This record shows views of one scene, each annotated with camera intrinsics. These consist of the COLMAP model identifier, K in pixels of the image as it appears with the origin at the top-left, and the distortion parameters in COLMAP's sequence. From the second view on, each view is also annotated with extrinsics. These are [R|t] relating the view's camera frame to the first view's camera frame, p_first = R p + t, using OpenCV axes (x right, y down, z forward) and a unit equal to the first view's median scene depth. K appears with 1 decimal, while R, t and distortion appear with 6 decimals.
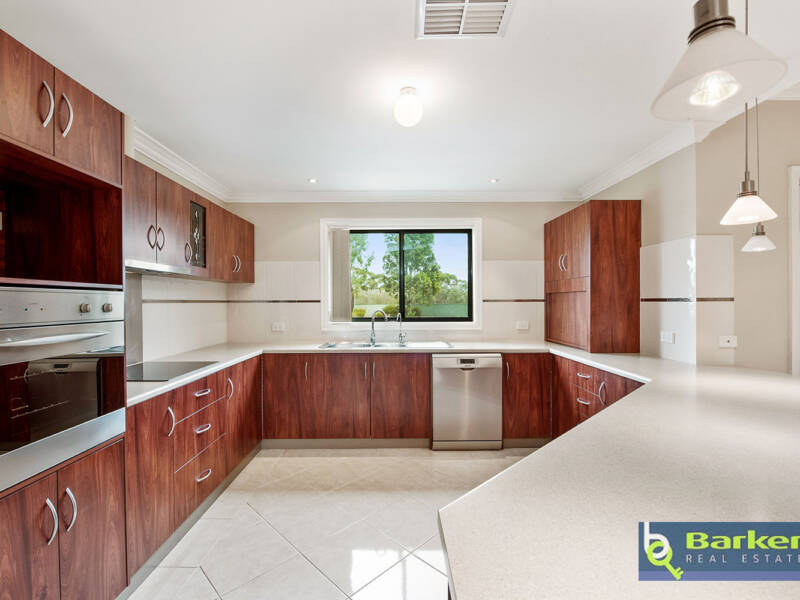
lens RADIAL K [[361.3, 0, 395.3], [0, 361.3, 304.2], [0, 0, 1]] dist [-0.008764, -0.000296]
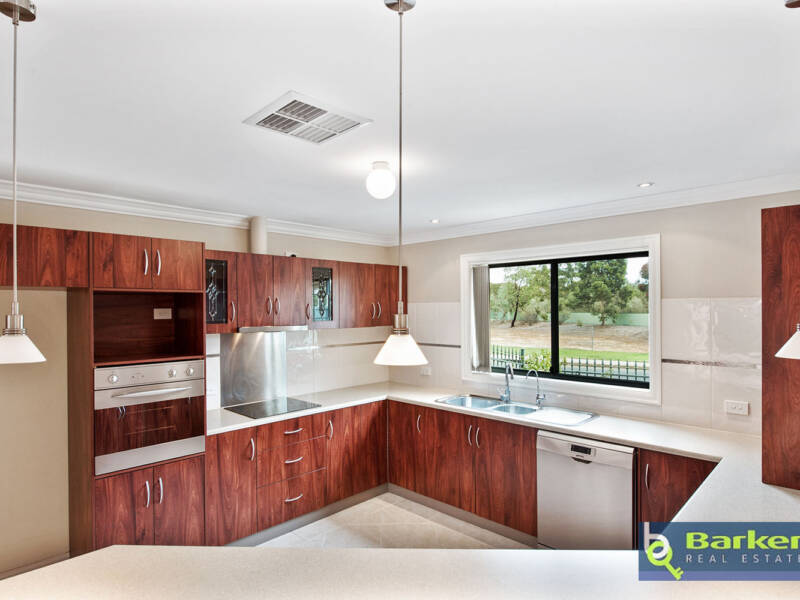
lens RADIAL K [[460.3, 0, 401.8], [0, 460.3, 307.3], [0, 0, 1]] dist [-0.013062, 0.001871]
pose [[0.712280, -0.000135, -0.701896, 0.580253], [-0.001333, 0.999998, -0.001546, -0.122756], [0.701894, 0.002037, 0.712278, 0.093389]]
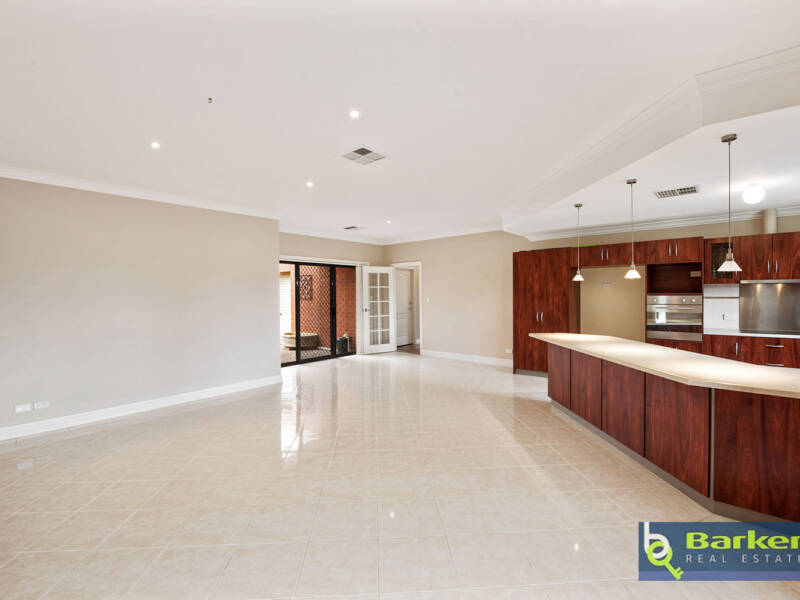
lens RADIAL K [[361.3, 0, 394.2], [0, 361.3, 295.7], [0, 0, 1]] dist [-0.008764, -0.000296]
pose [[-0.674892, 0.018073, -0.737696, 1.560432], [0.008081, 0.999821, 0.017103, -0.049932], [0.737873, 0.005581, -0.674917, 0.542193]]
